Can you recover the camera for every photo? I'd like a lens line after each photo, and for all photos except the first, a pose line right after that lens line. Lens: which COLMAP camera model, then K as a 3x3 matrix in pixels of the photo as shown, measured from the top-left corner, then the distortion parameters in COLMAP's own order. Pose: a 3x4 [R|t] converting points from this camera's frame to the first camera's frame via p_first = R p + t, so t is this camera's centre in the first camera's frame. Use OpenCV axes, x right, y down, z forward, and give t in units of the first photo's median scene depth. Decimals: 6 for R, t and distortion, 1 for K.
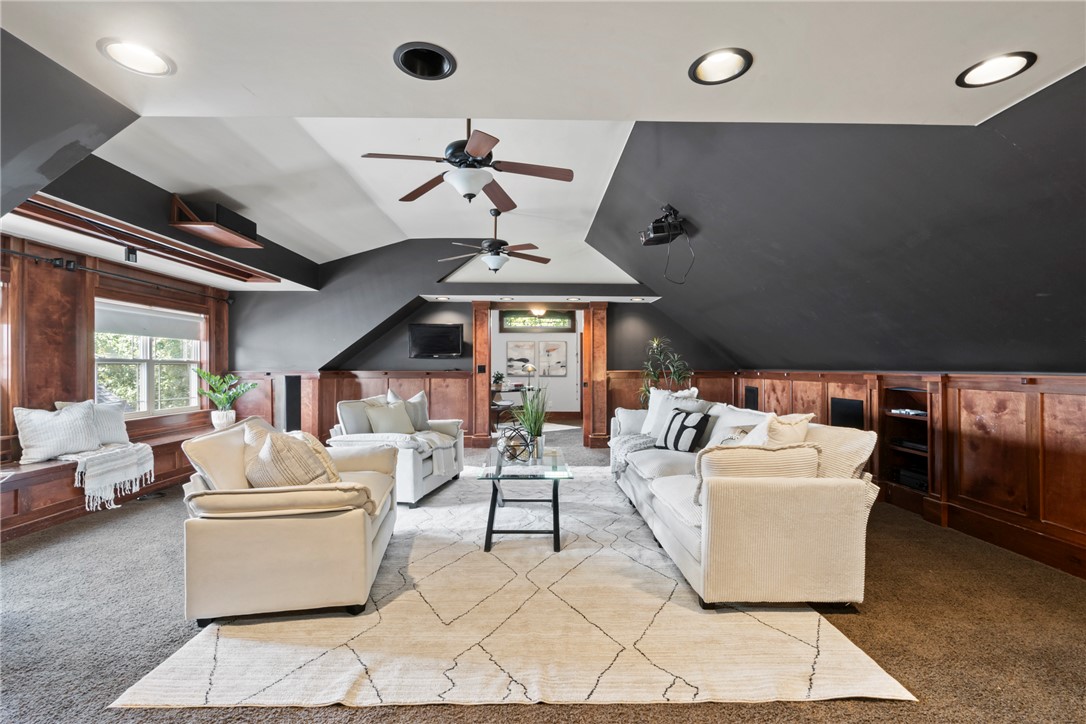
lens RADIAL K [[497.2, 0, 544.2], [0, 497.2, 363.5], [0, 0, 1]] dist [0.000139, 0.000006]
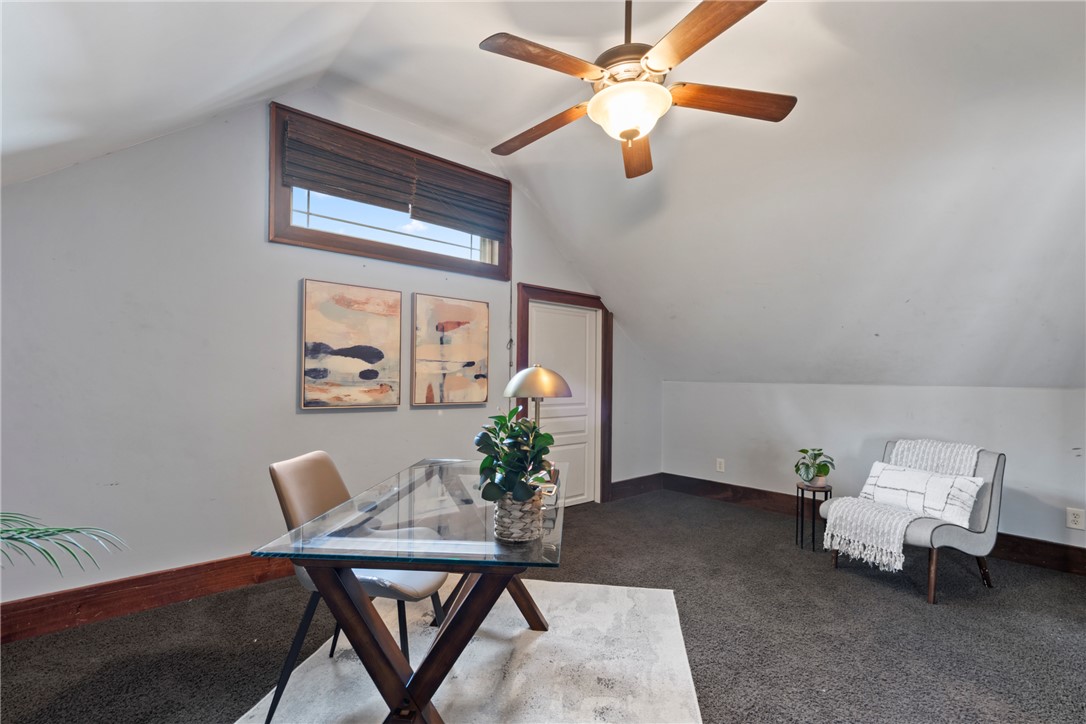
lens RADIAL K [[497.2, 0, 543.0], [0, 497.2, 368.7], [0, 0, 1]] dist [0.000139, 0.000006]
pose [[0.764508, 0.020418, 0.644290, -0.146061], [-0.015871, 0.999791, -0.012852, 0.004282], [-0.644418, -0.000400, 0.764673, 0.716745]]
